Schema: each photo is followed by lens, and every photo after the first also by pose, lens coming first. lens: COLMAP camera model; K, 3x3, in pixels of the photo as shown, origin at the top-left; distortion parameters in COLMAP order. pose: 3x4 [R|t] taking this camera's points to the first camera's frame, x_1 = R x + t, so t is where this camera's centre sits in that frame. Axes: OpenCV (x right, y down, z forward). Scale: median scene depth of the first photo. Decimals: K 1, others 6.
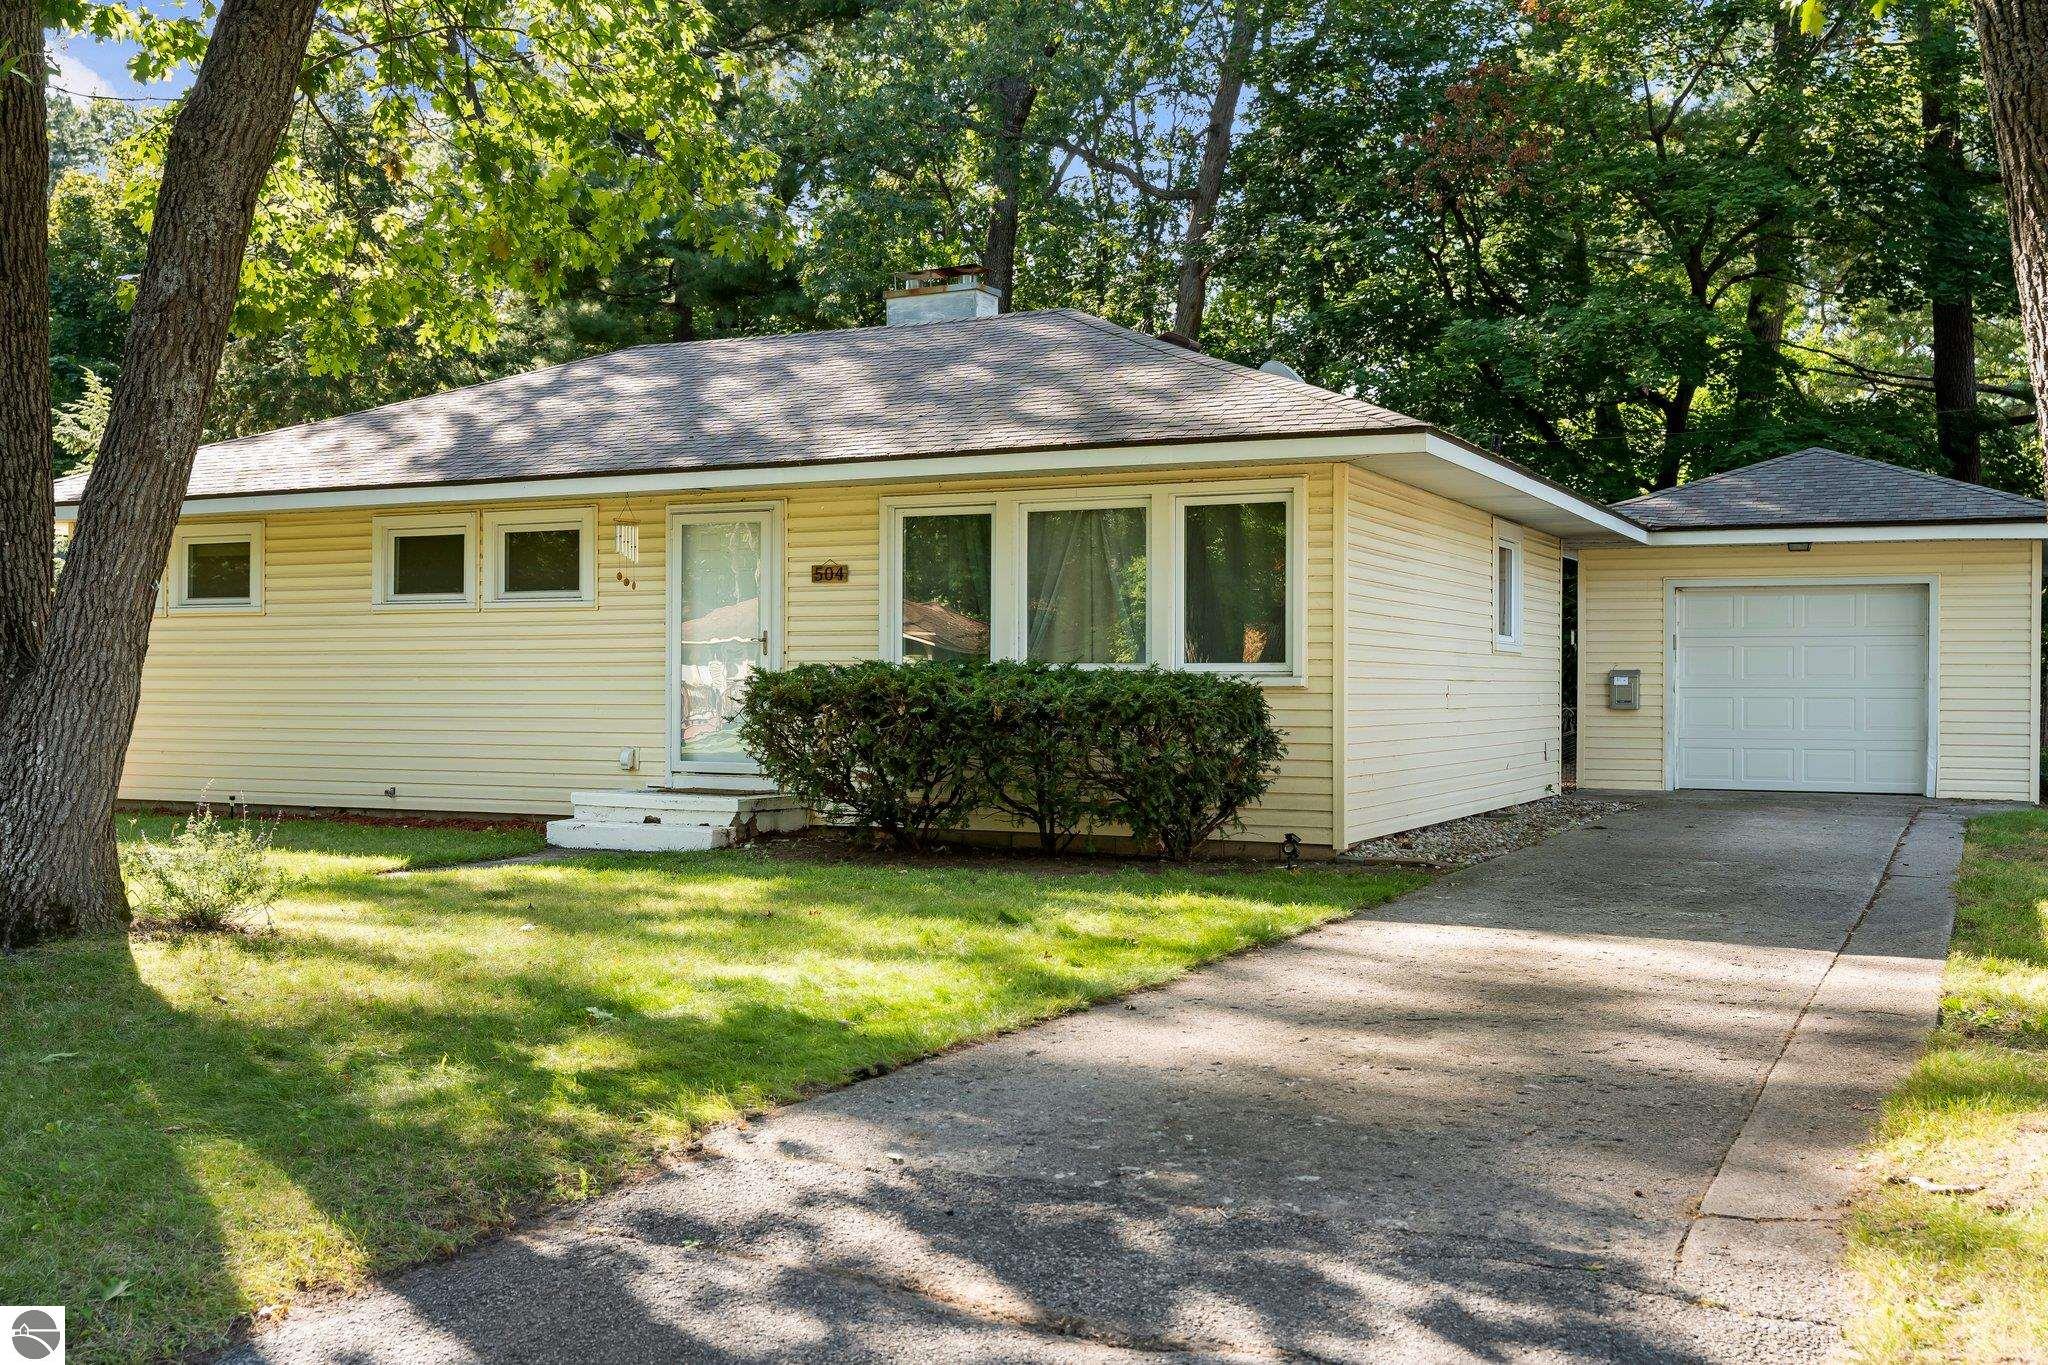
lens RADIAL K [[2063.2, 0, 1024.0], [0, 2063.2, 682.5], [0, 0, 1]] dist [0.008866, 0.000827]
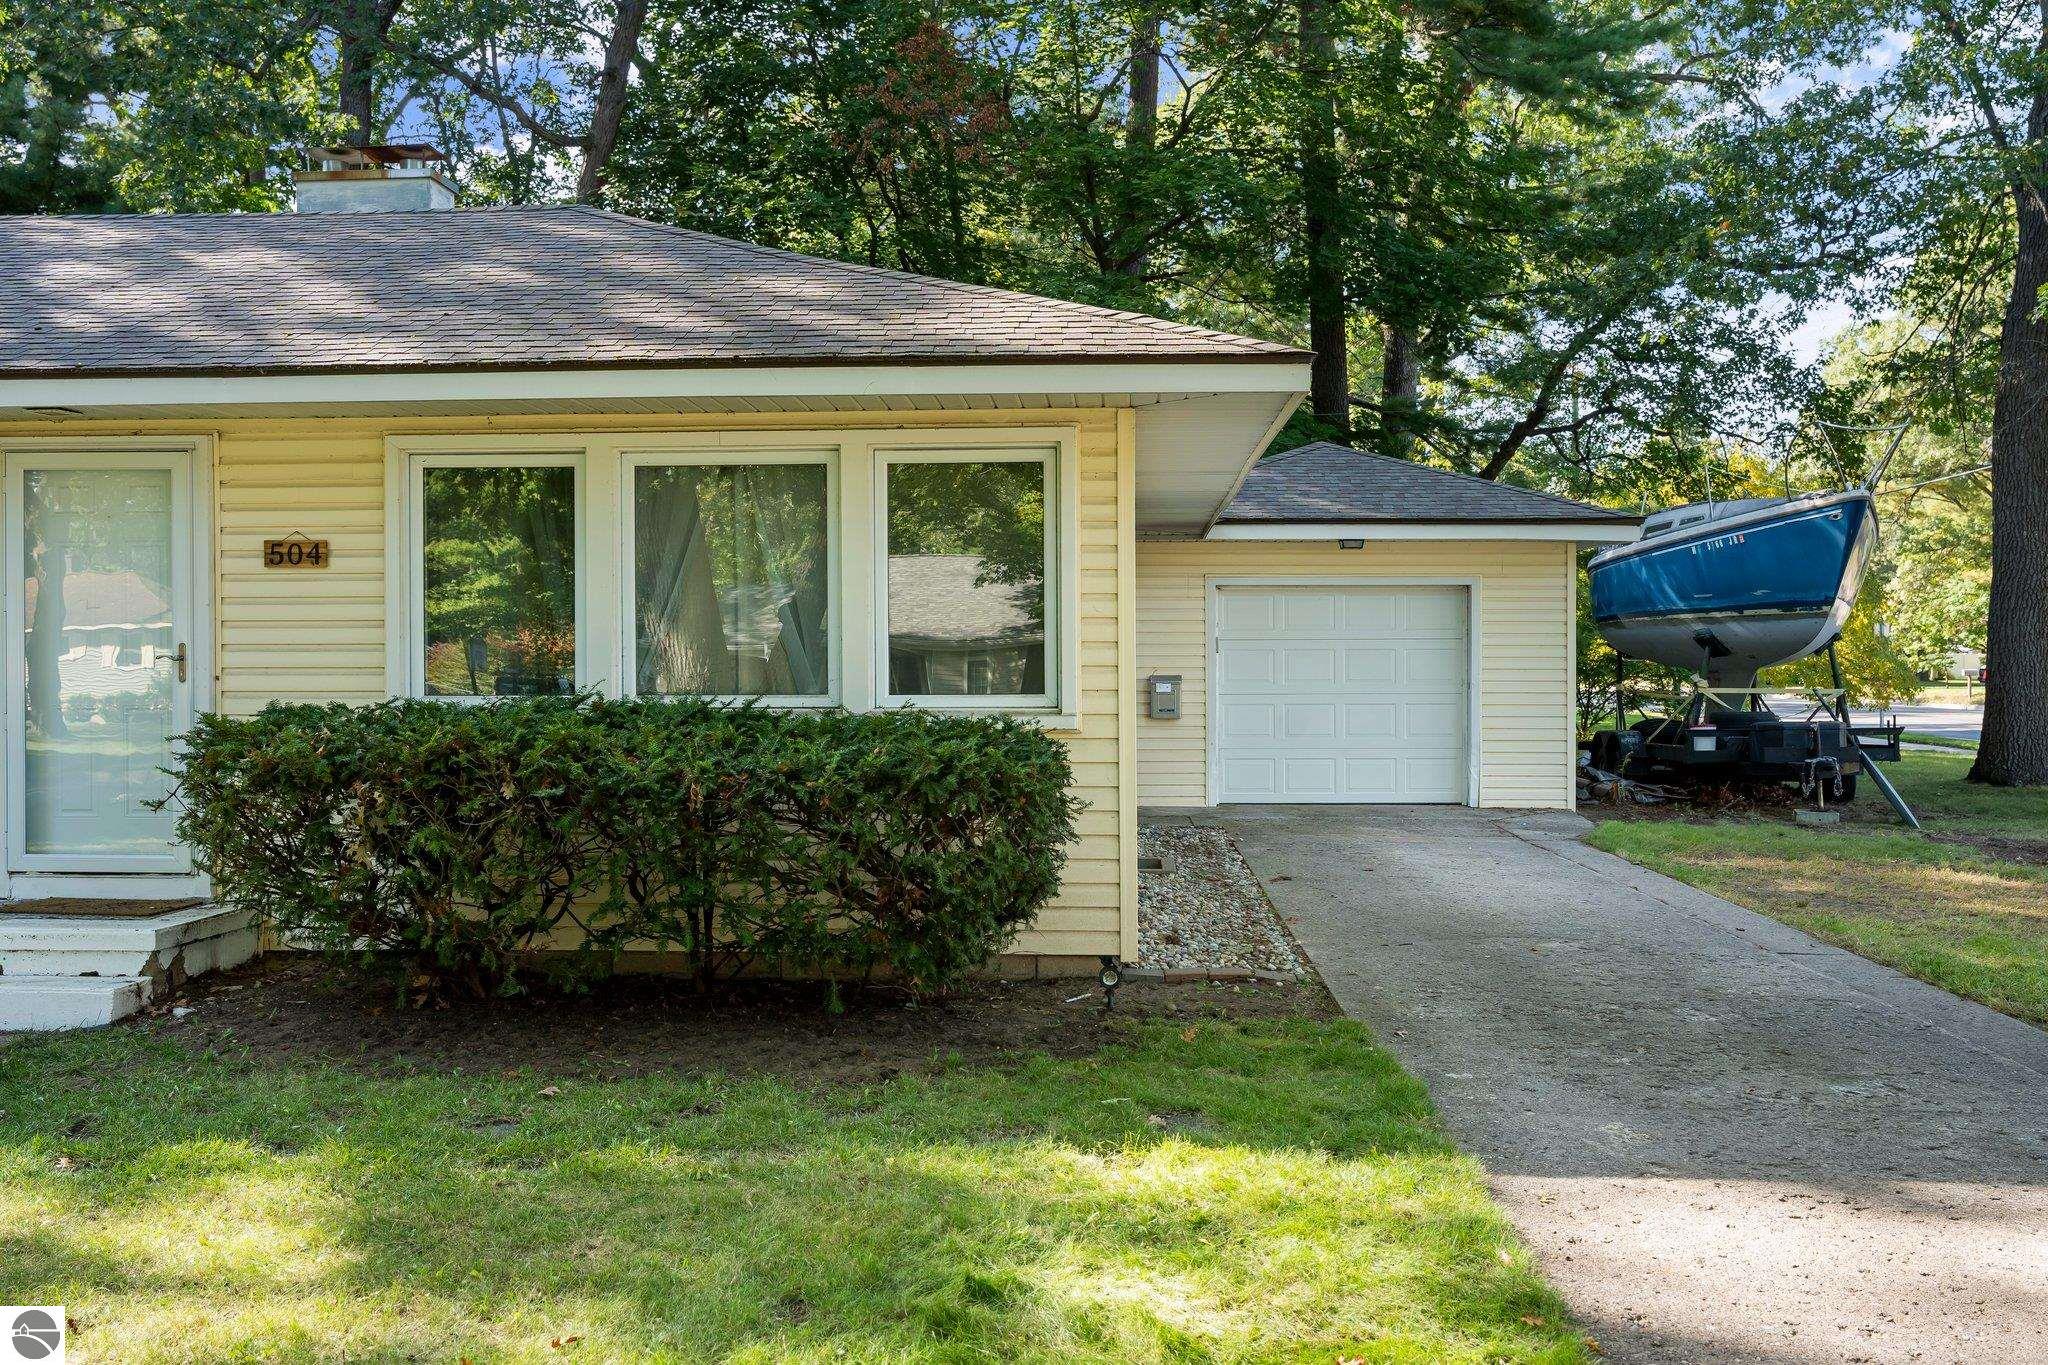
lens RADIAL K [[1799.1, 0, 1024.0], [0, 1799.1, 682.5], [0, 0, 1]] dist [0.002542, 0.003708]
pose [[0.922079, -0.009559, 0.386884, -0.113644], [0.004411, 0.999890, 0.014193, -0.022276], [-0.386977, -0.011380, 0.922019, 0.447776]]
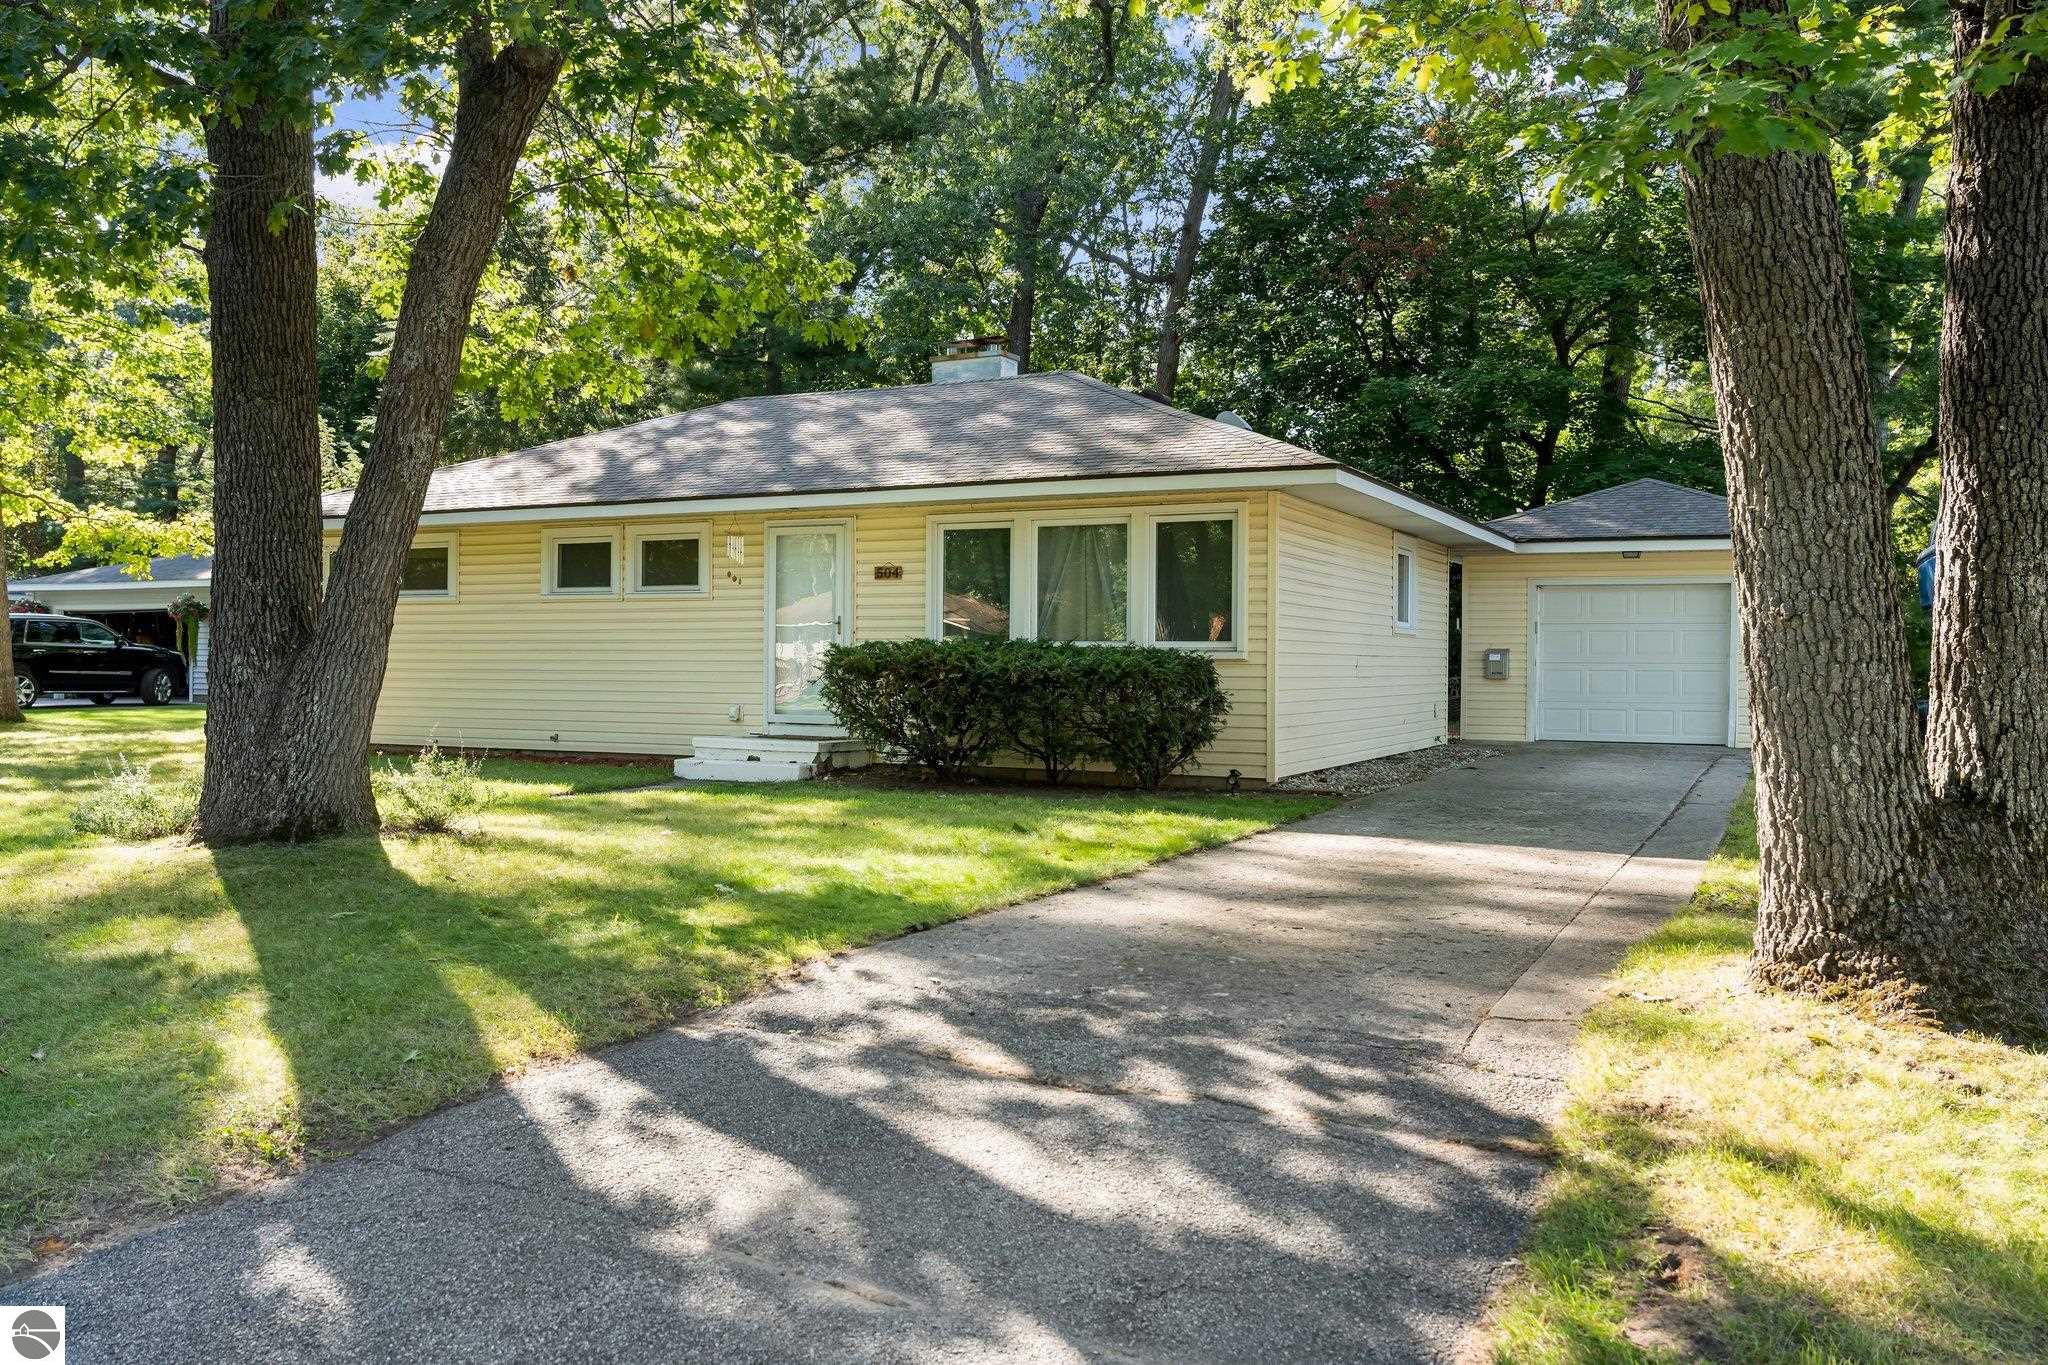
lens RADIAL K [[1630.2, 0, 1024.0], [0, 1630.2, 682.5], [0, 0, 1]] dist [-0.003820, -0.000445]
pose [[0.999945, 0.004078, -0.009701, 0.003475], [-0.003937, 0.999887, 0.014517, 0.002166], [0.009760, -0.014478, 0.999848, -0.047480]]
